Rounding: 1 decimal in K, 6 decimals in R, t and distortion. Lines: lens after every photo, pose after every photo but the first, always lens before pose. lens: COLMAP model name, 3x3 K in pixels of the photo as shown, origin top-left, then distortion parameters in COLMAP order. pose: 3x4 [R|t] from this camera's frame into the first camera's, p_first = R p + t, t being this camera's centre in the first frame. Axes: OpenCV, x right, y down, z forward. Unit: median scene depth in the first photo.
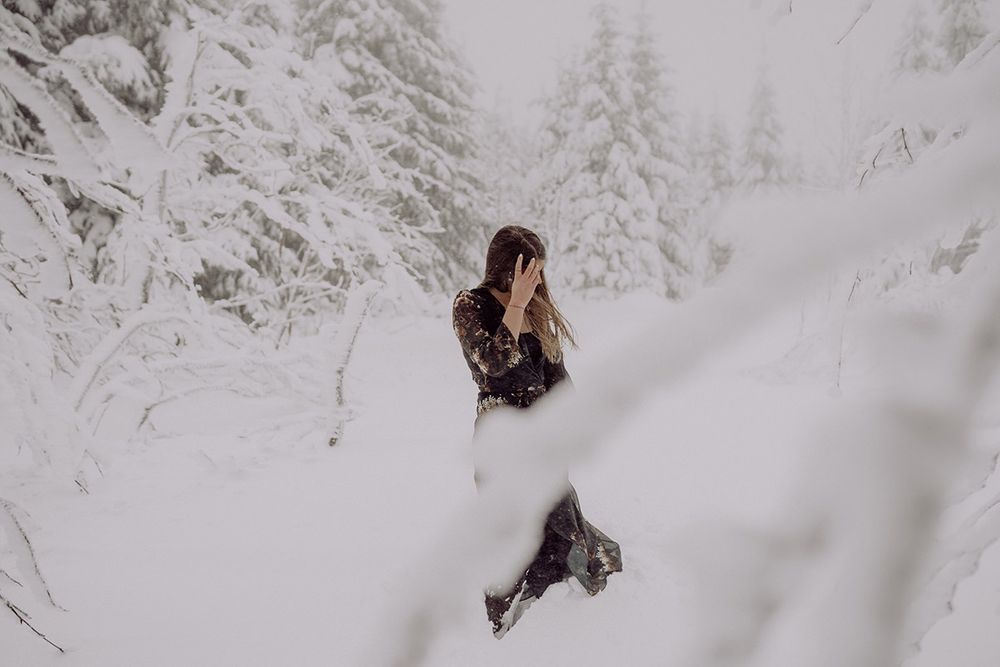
lens RADIAL K [[963.8, 0, 500.0], [0, 963.8, 333.5], [0, 0, 1]] dist [-0.059060, 0.096736]
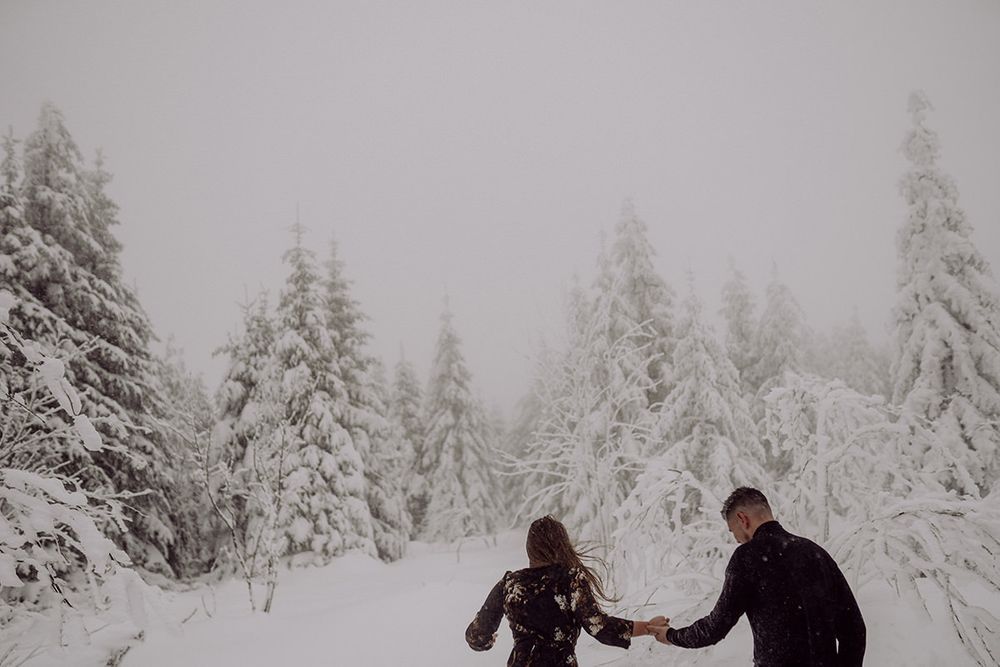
lens RADIAL K [[953.9, 0, 482.2], [0, 953.9, 331.2], [0, 0, 1]] dist [-0.073420, 0.129845]
pose [[0.945638, 0.001606, 0.325218, -0.026795], [0.082799, 0.965848, -0.245524, -0.016710], [-0.314506, 0.259104, 0.913209, 0.099468]]
